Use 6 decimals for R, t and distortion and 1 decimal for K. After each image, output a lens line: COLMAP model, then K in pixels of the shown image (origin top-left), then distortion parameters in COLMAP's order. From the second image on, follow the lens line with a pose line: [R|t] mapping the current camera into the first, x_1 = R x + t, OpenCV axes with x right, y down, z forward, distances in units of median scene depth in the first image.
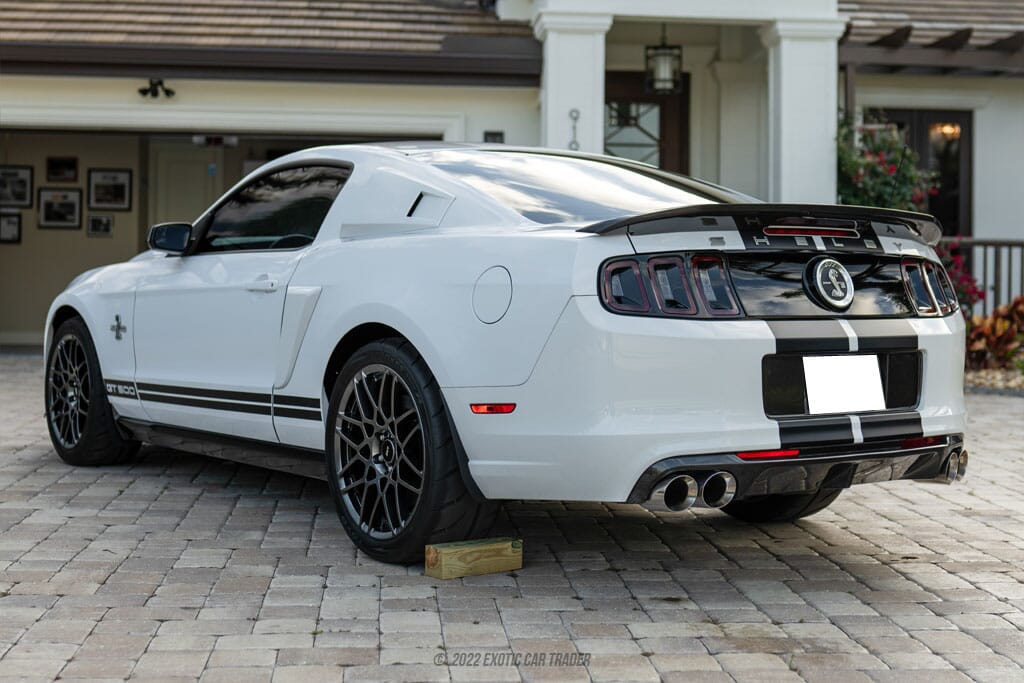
lens RADIAL K [[1396.0, 0, 512.0], [0, 1396.0, 341.5], [0, 0, 1]] dist [-0.004535, -0.004636]
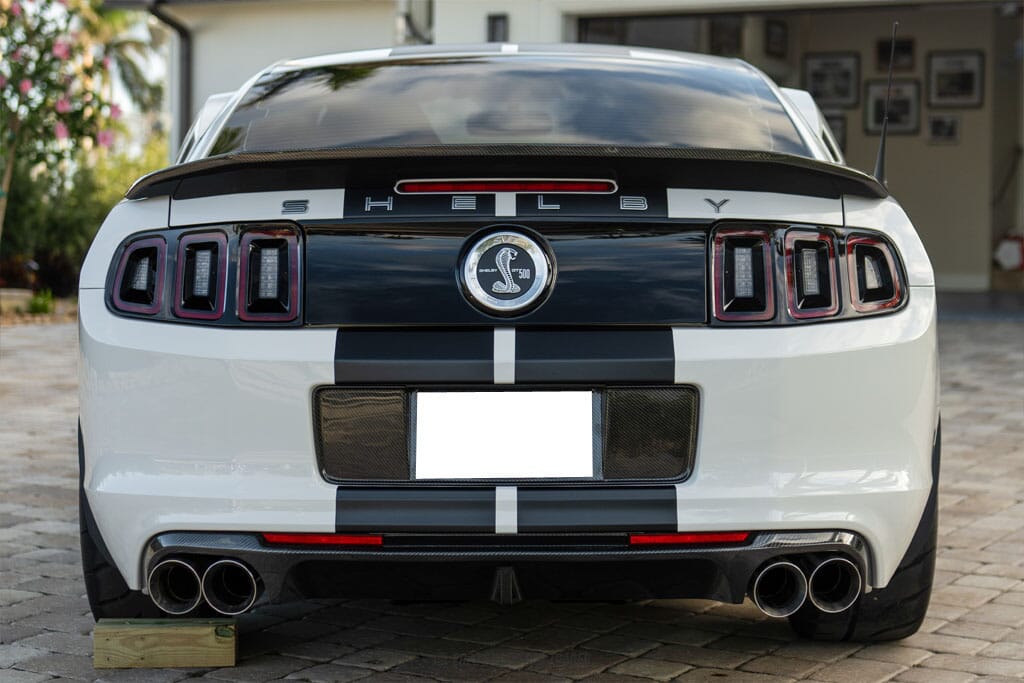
lens RADIAL K [[1975.2, 0, 512.0], [0, 1975.2, 341.5], [0, 0, 1]] dist [0.045371, 0.023911]
pose [[0.814092, 0.034719, -0.579698, 0.737971], [-0.015353, 0.999149, 0.038279, -0.043967], [0.580533, -0.022263, 0.813932, 0.292311]]
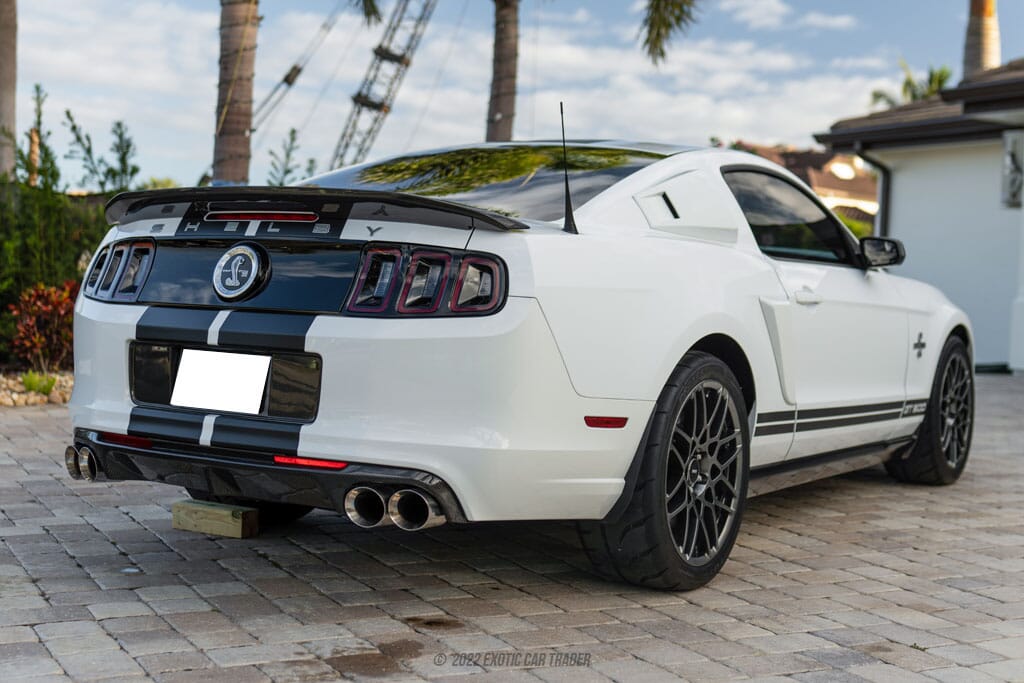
lens RADIAL K [[1396.0, 0, 512.0], [0, 1396.0, 341.5], [0, 0, 1]] dist [-0.004535, -0.004636]
pose [[0.396730, 0.046194, -0.916772, 1.141553], [-0.070801, 0.997298, 0.019613, -0.026689], [0.915201, 0.057128, 0.398928, 0.802454]]
